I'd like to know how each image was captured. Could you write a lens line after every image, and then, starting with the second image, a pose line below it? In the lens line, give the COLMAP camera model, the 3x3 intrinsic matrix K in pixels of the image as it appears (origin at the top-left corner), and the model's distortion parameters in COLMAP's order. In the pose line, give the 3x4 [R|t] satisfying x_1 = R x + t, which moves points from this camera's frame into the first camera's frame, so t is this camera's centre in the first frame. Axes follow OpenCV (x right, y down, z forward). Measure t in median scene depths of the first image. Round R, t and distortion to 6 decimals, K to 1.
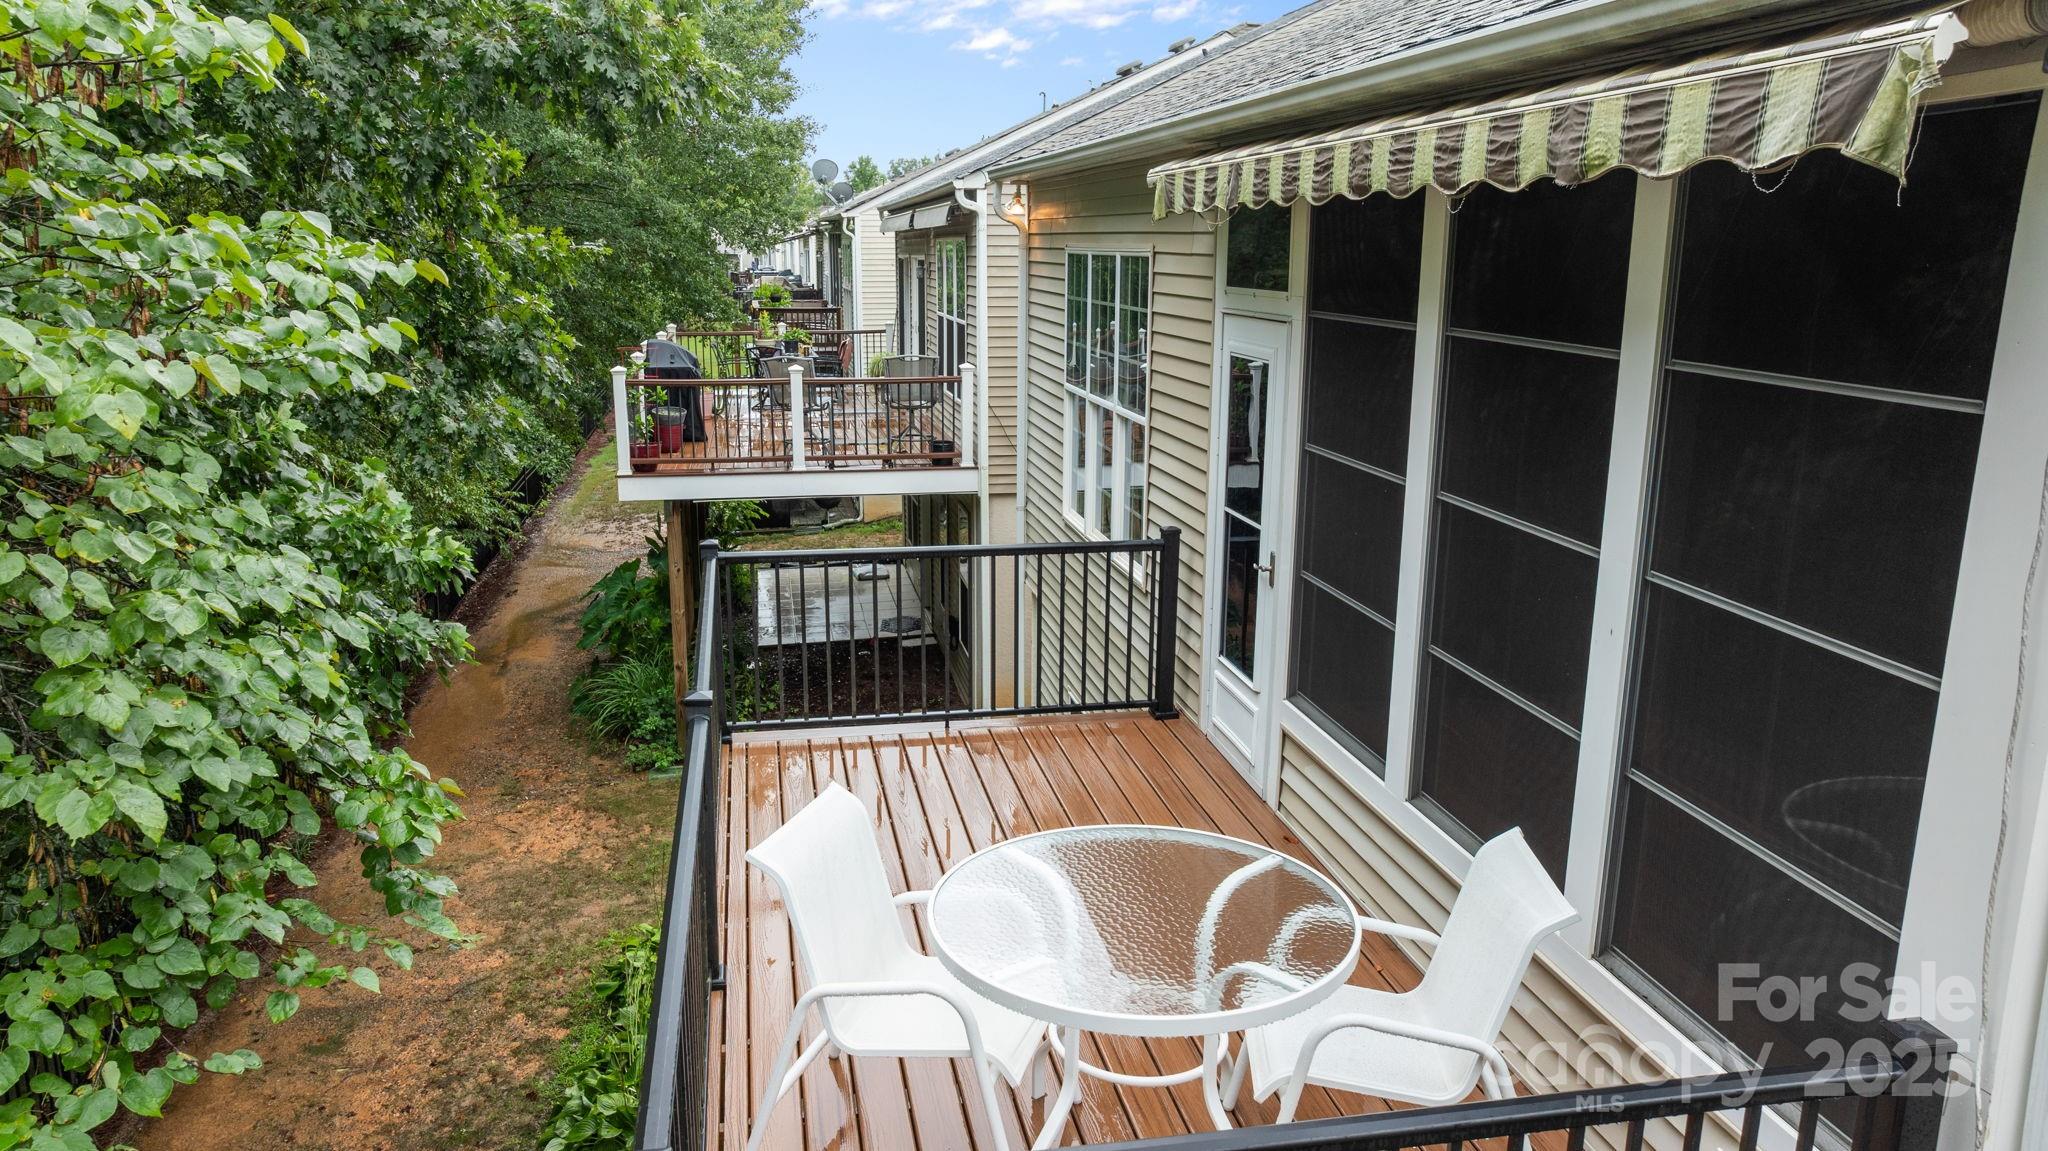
lens RADIAL K [[1441.1, 0, 1024.0], [0, 1441.1, 575.5], [0, 0, 1]] dist [-0.007399, 0.002364]
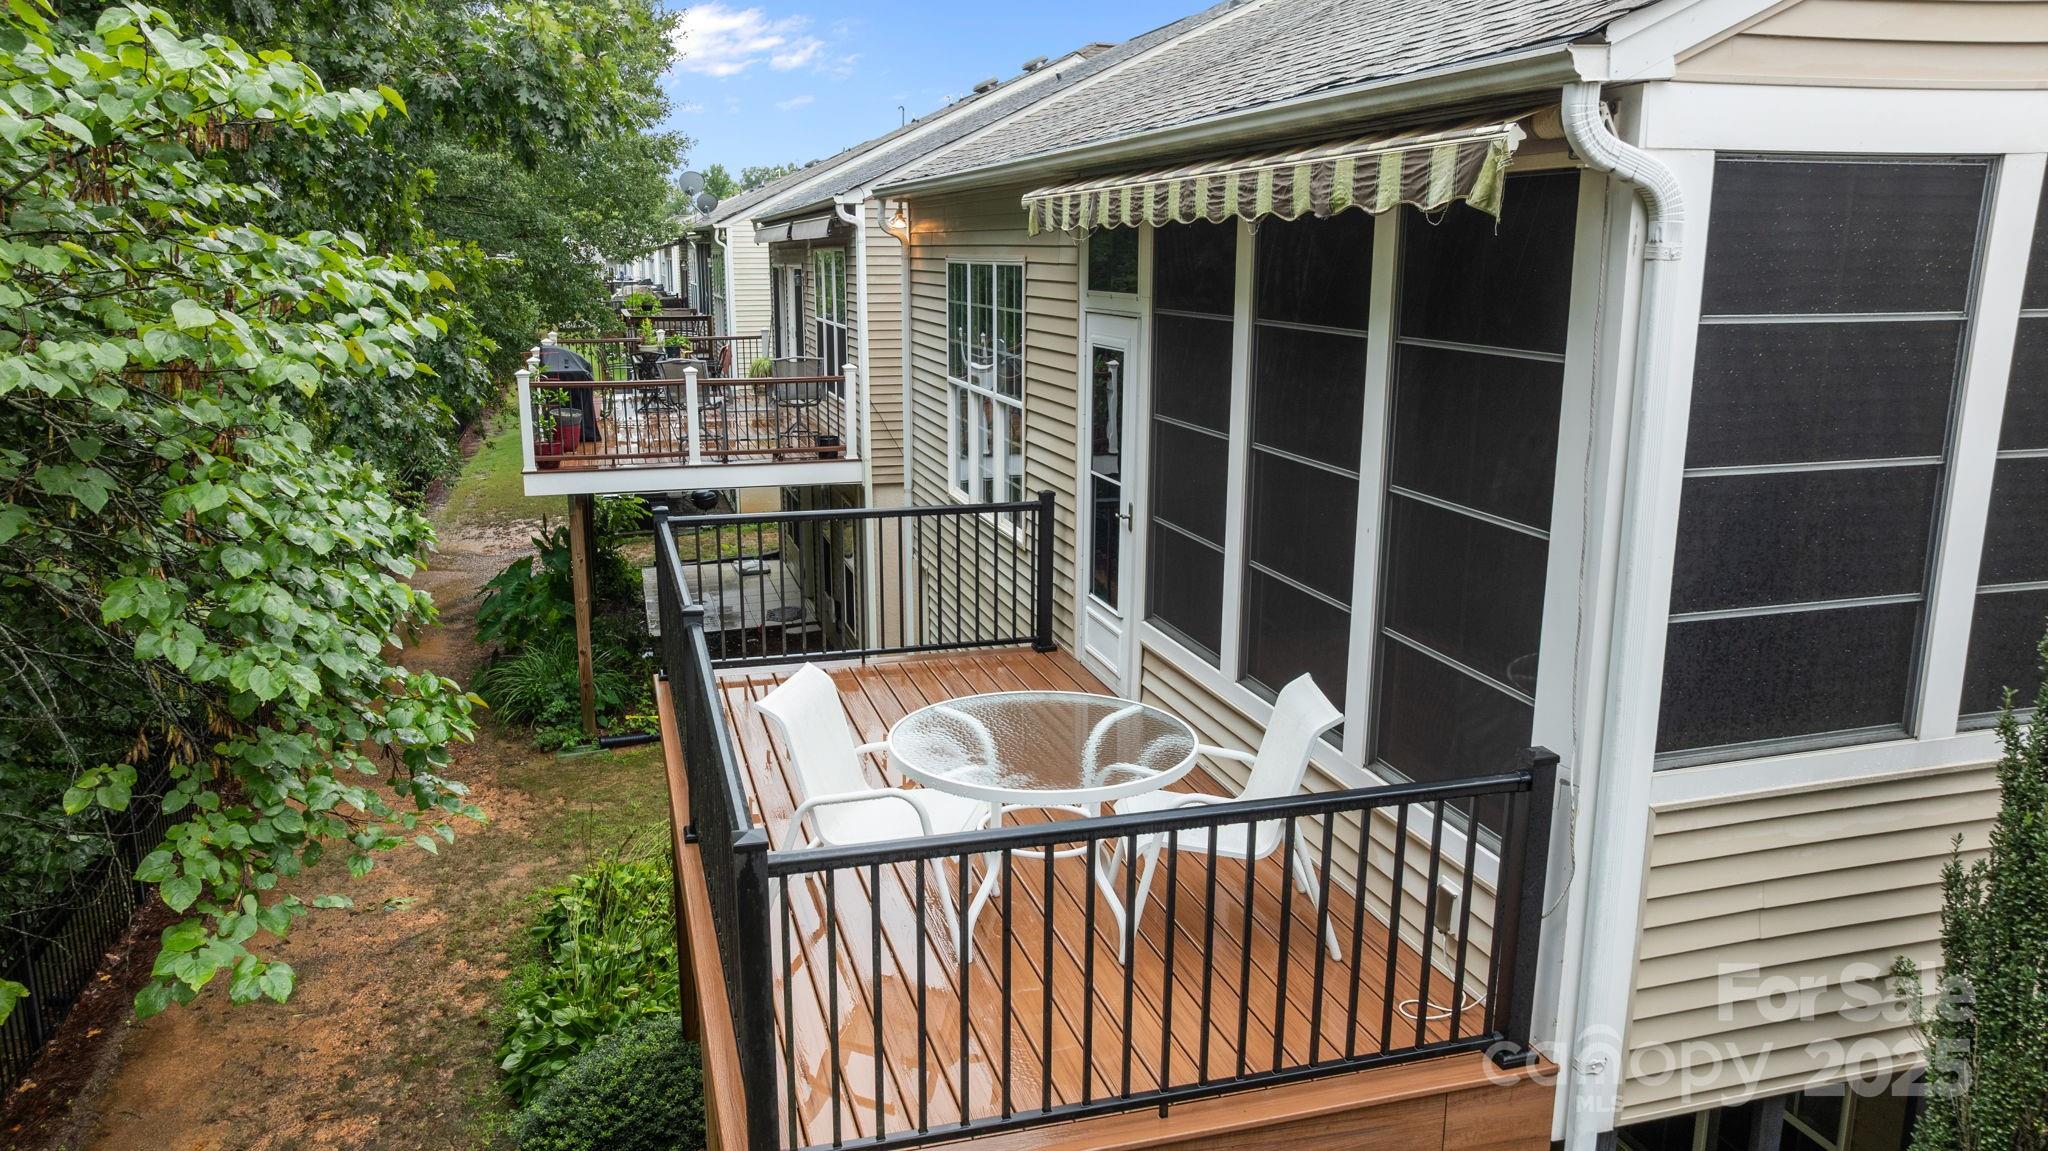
lens RADIAL K [[1441.1, 0, 1024.0], [0, 1441.1, 575.5], [0, 0, 1]] dist [-0.007399, 0.002364]
pose [[0.995140, -0.024387, 0.095405, -0.025014], [0.024894, 0.999682, -0.004127, 0.031298], [-0.095274, 0.006482, 0.995430, -0.145651]]
